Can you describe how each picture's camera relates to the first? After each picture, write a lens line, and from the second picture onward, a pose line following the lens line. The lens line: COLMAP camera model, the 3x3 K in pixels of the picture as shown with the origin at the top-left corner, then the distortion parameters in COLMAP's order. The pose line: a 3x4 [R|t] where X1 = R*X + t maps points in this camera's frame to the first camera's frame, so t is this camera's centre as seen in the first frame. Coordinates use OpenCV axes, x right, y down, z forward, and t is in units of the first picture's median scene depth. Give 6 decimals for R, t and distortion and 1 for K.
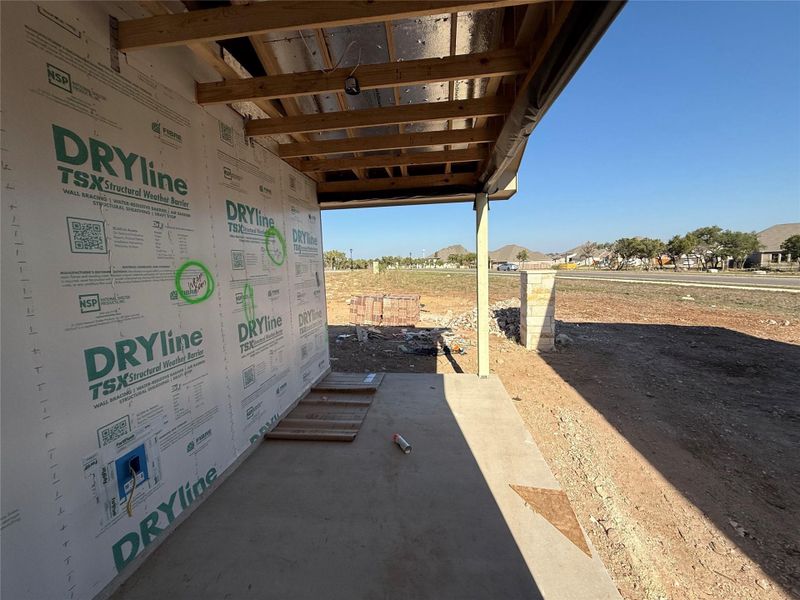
lens RADIAL K [[318.4, 0, 397.2], [0, 318.4, 300.4], [0, 0, 1]] dist [-0.000745, 0.000009]
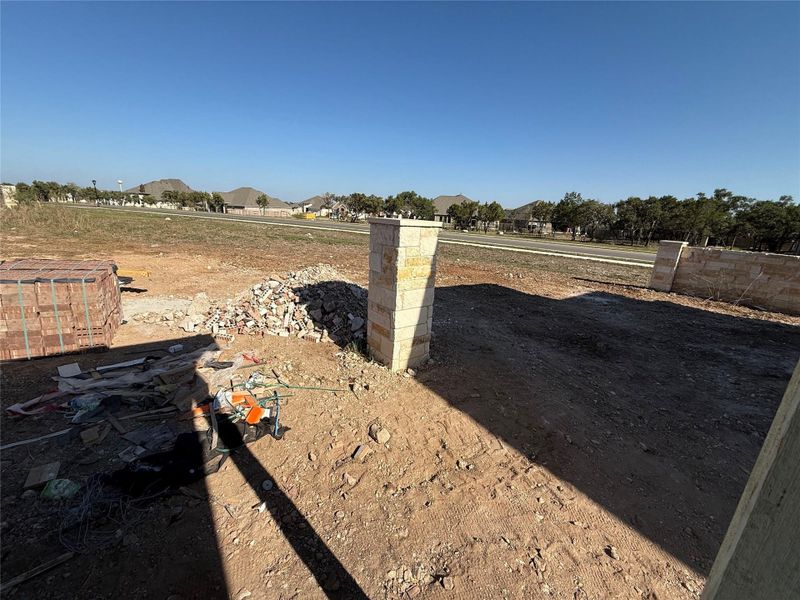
lens RADIAL K [[318.4, 0, 397.2], [0, 318.4, 300.4], [0, 0, 1]] dist [-0.000745, 0.000009]
pose [[0.713311, -0.118450, 0.690765, 0.010209], [0.006895, 0.986753, 0.162084, -0.008260], [-0.700813, -0.110854, 0.704679, 0.107042]]
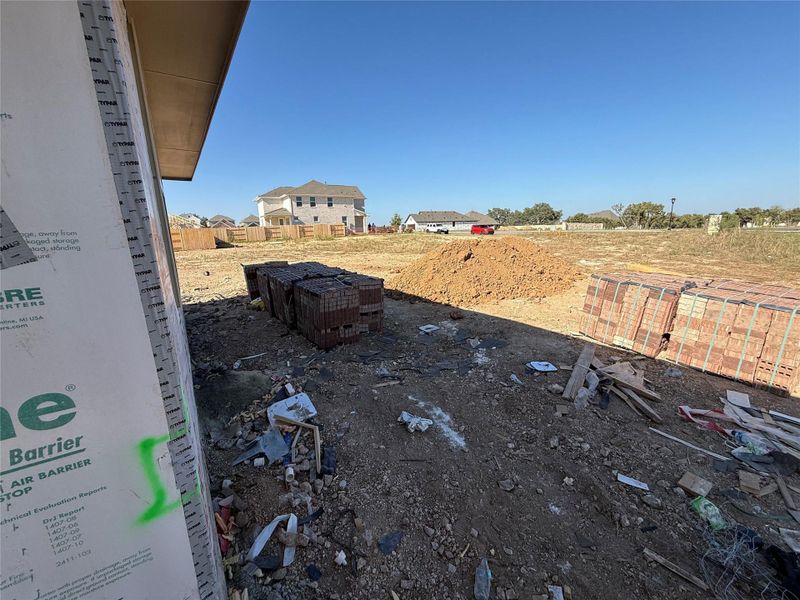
lens RADIAL K [[318.4, 0, 397.2], [0, 318.4, 300.4], [0, 0, 1]] dist [-0.000745, 0.000009]
pose [[0.662202, 0.170841, -0.729590, 0.002469], [-0.077836, 0.984078, 0.159785, -0.007326], [0.745272, -0.049022, 0.664956, 0.109471]]
